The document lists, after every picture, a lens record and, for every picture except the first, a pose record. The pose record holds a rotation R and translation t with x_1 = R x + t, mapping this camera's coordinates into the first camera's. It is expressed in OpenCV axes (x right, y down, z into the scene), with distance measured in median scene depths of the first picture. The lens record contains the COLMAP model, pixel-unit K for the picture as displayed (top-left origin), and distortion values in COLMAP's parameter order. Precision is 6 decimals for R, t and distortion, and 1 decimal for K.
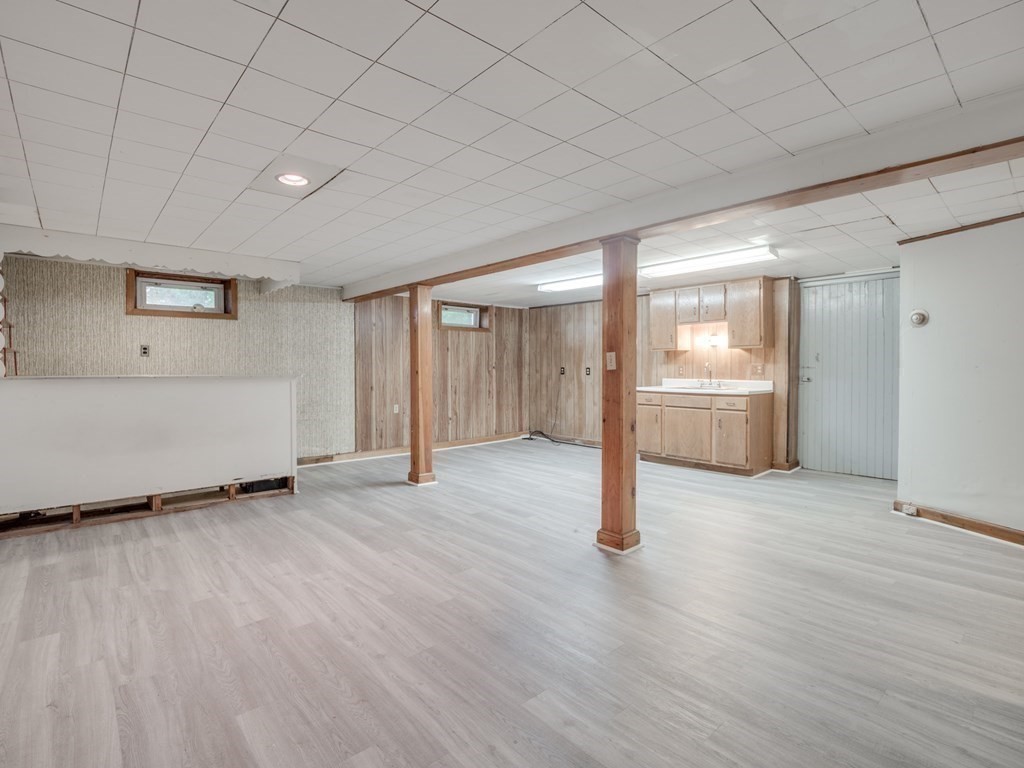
lens RADIAL K [[501.5, 0, 512.6], [0, 501.5, 377.1], [0, 0, 1]] dist [-0.009858, -0.002035]
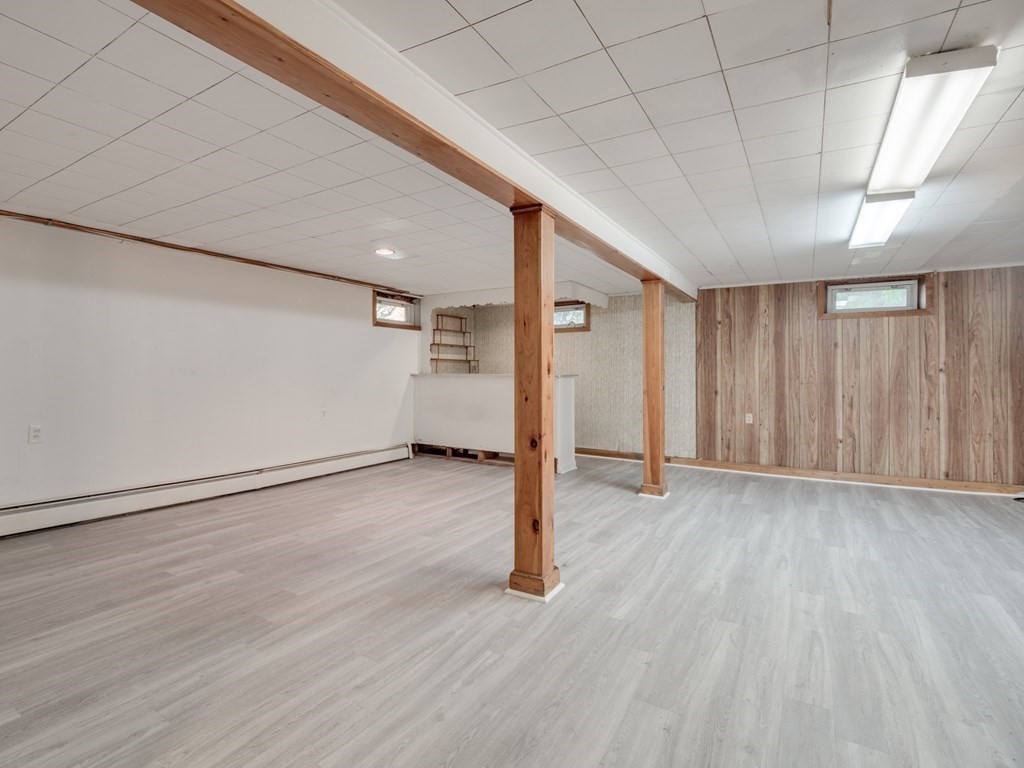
lens RADIAL K [[501.5, 0, 488.8], [0, 501.5, 368.2], [0, 0, 1]] dist [-0.009858, -0.002035]
pose [[0.280185, -0.004582, -0.959935, 0.485975], [-0.022218, 0.999690, -0.011257, -0.003073], [0.959689, 0.024481, 0.279997, 0.351440]]
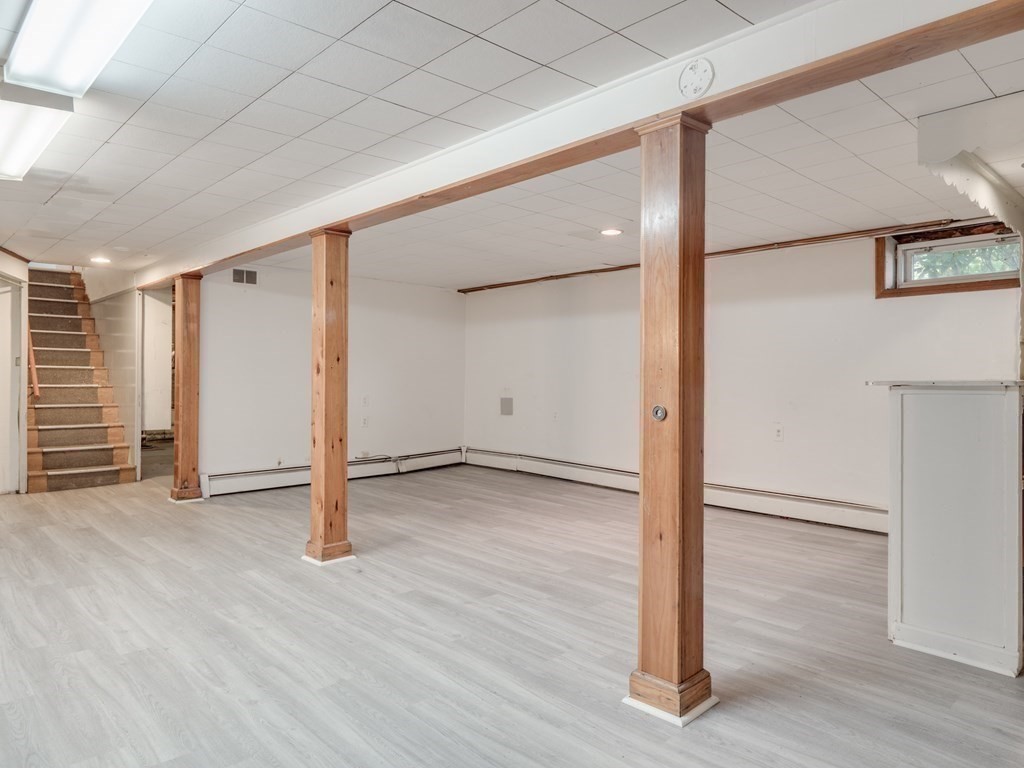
lens RADIAL K [[679.6, 0, 511.3], [0, 679.6, 381.2], [0, 0, 1]] dist [0.010151, 0.005875]
pose [[-0.999629, -0.006198, -0.026520, -0.046643], [-0.006845, 0.999679, 0.024384, -0.012165], [0.026360, 0.024557, -0.999351, 1.142009]]
